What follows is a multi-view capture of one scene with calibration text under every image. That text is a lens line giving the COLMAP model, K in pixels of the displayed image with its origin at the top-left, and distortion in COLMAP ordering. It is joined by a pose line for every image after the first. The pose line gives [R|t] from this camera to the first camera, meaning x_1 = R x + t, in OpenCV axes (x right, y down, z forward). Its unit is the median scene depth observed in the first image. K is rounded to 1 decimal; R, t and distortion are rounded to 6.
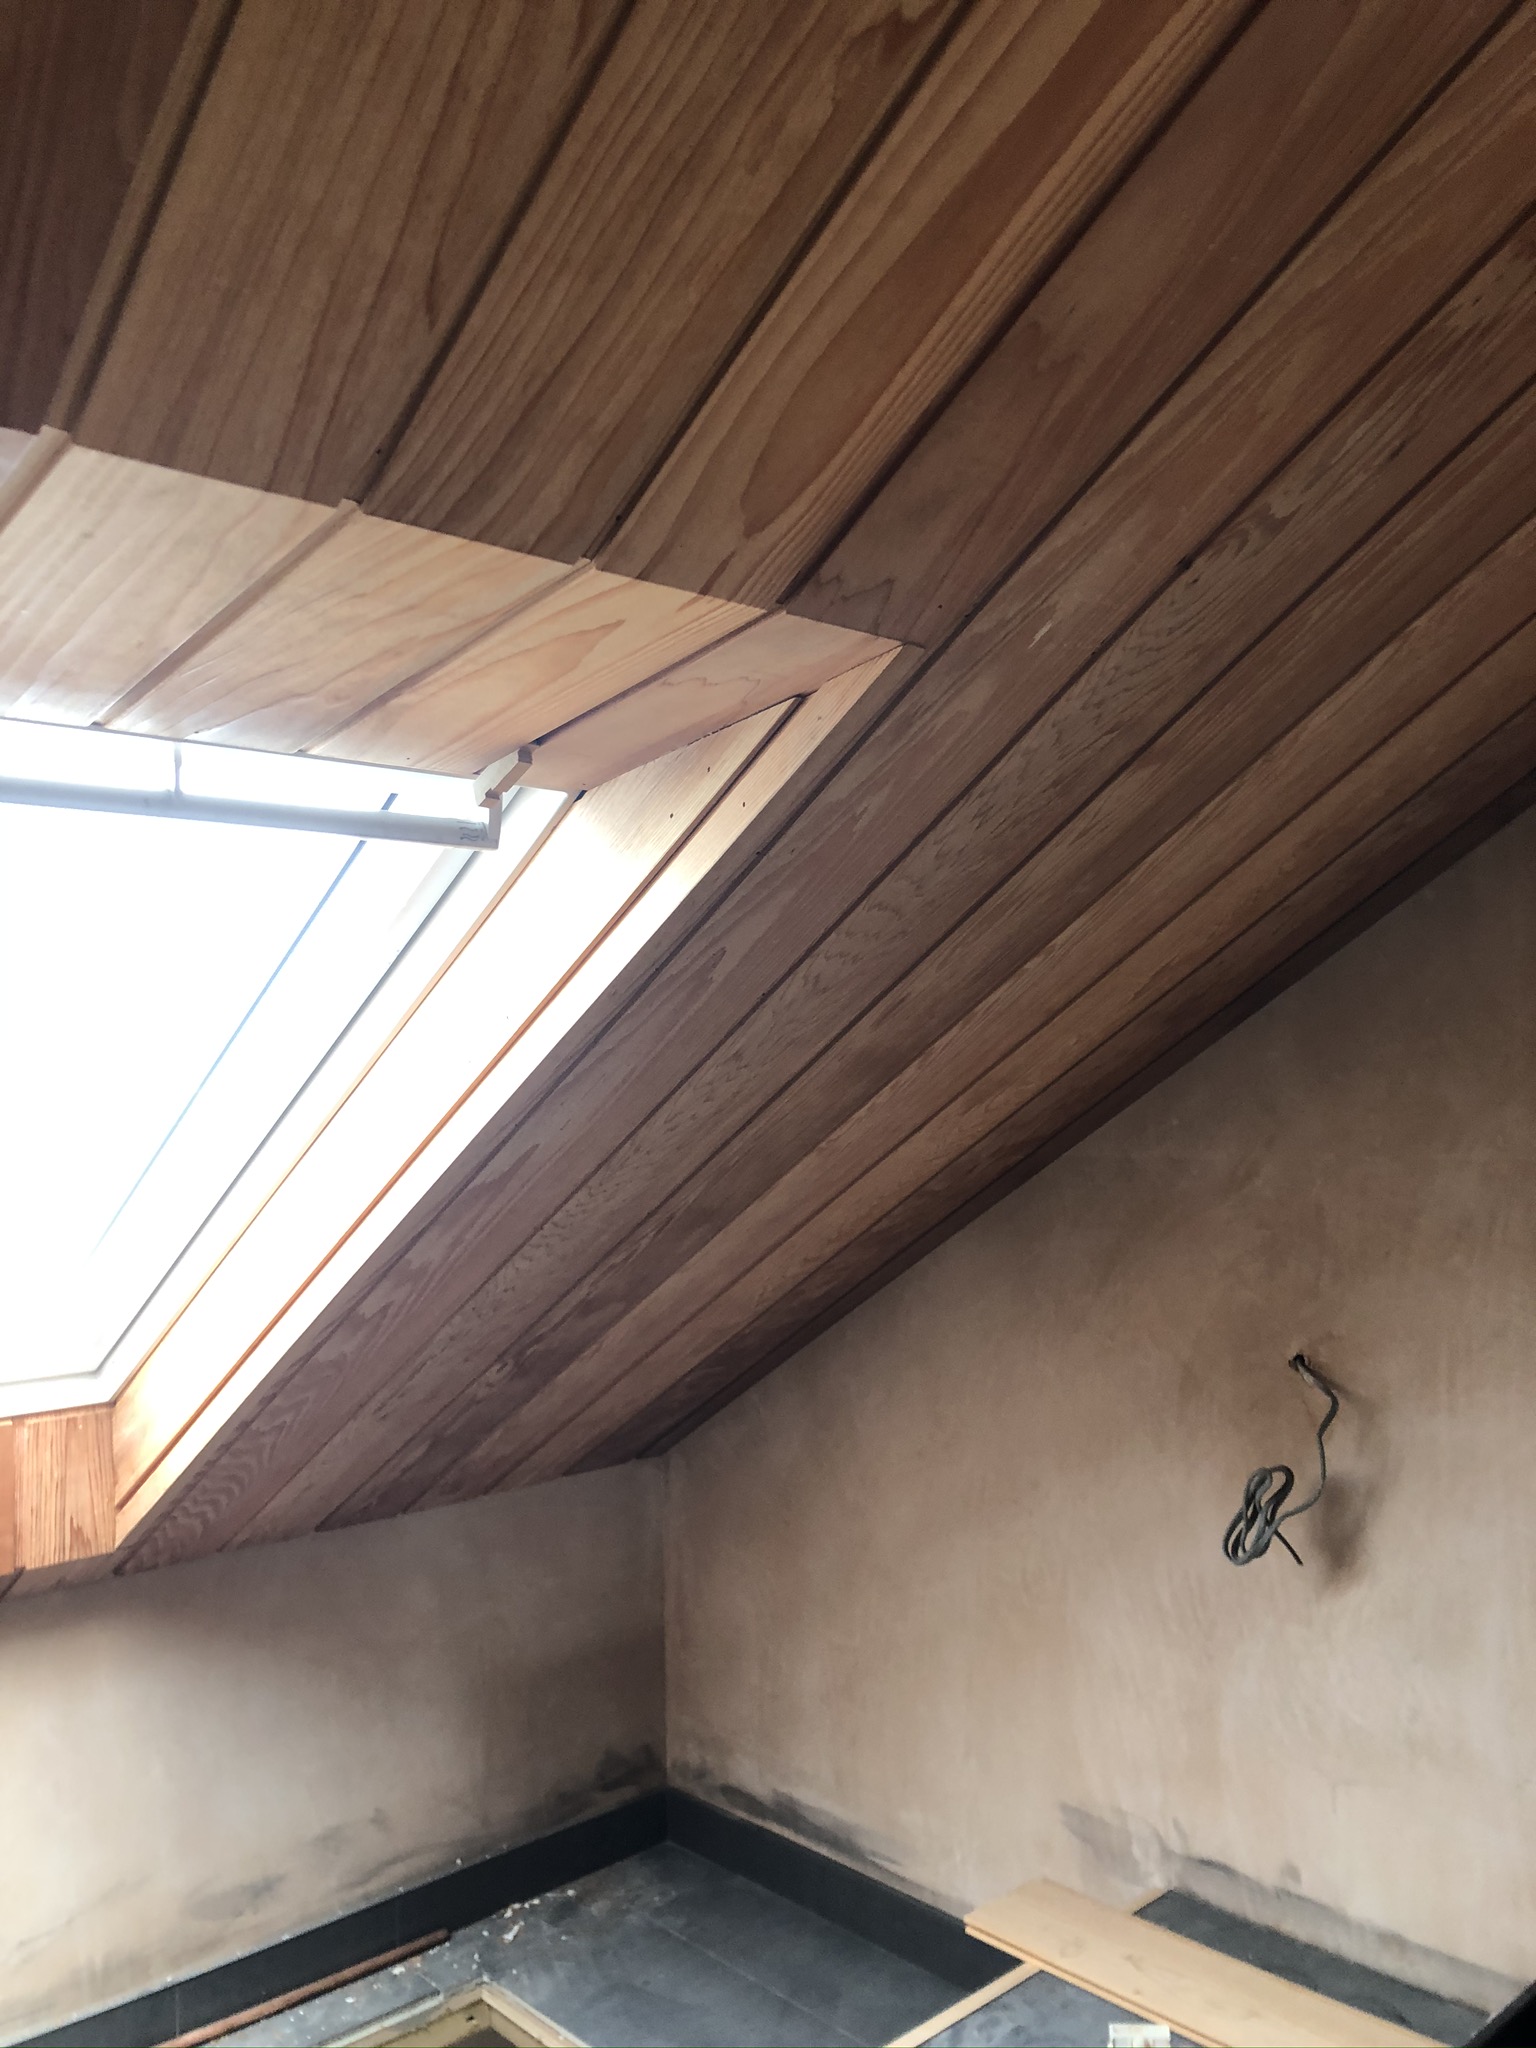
lens RADIAL K [[1633.2, 0, 772.9], [0, 1633.2, 1019.6], [0, 0, 1]] dist [-0.000803, -0.014194]
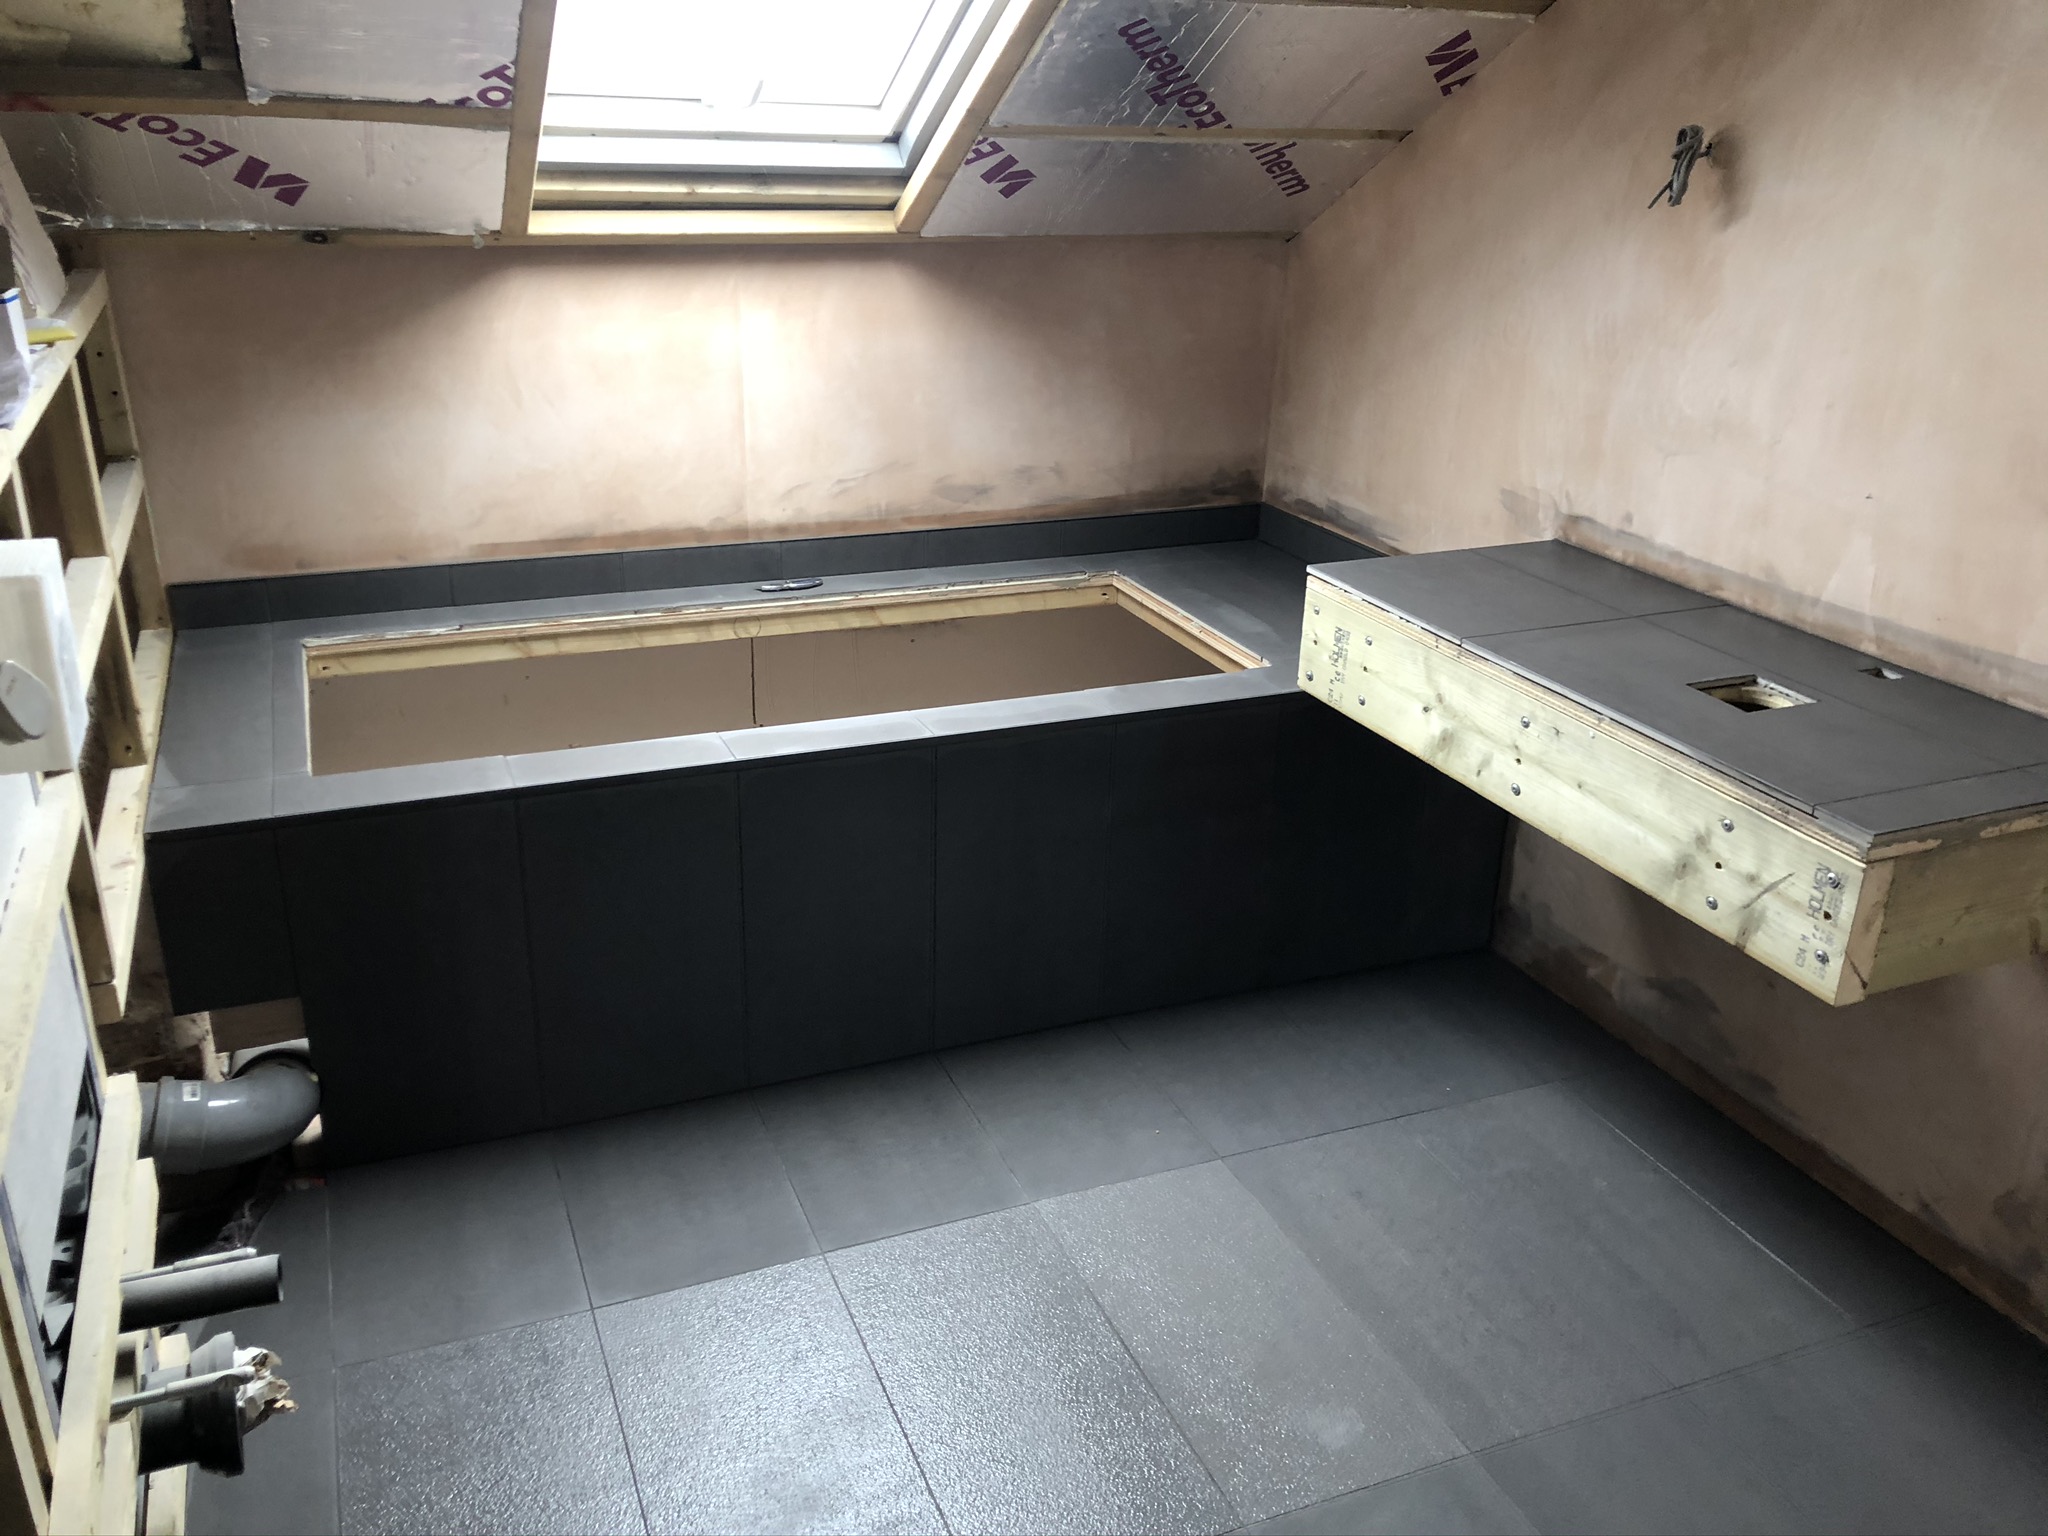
lens RADIAL K [[1633.2, 0, 1025.2], [0, 1633.2, 774.1], [0, 0, 1]] dist [-0.000803, -0.014194]
pose [[0.943646, 0.177279, -0.279470, 0.230449], [-0.042083, 0.901853, 0.429988, 0.108258], [0.328269, -0.393995, 0.858491, -0.476407]]
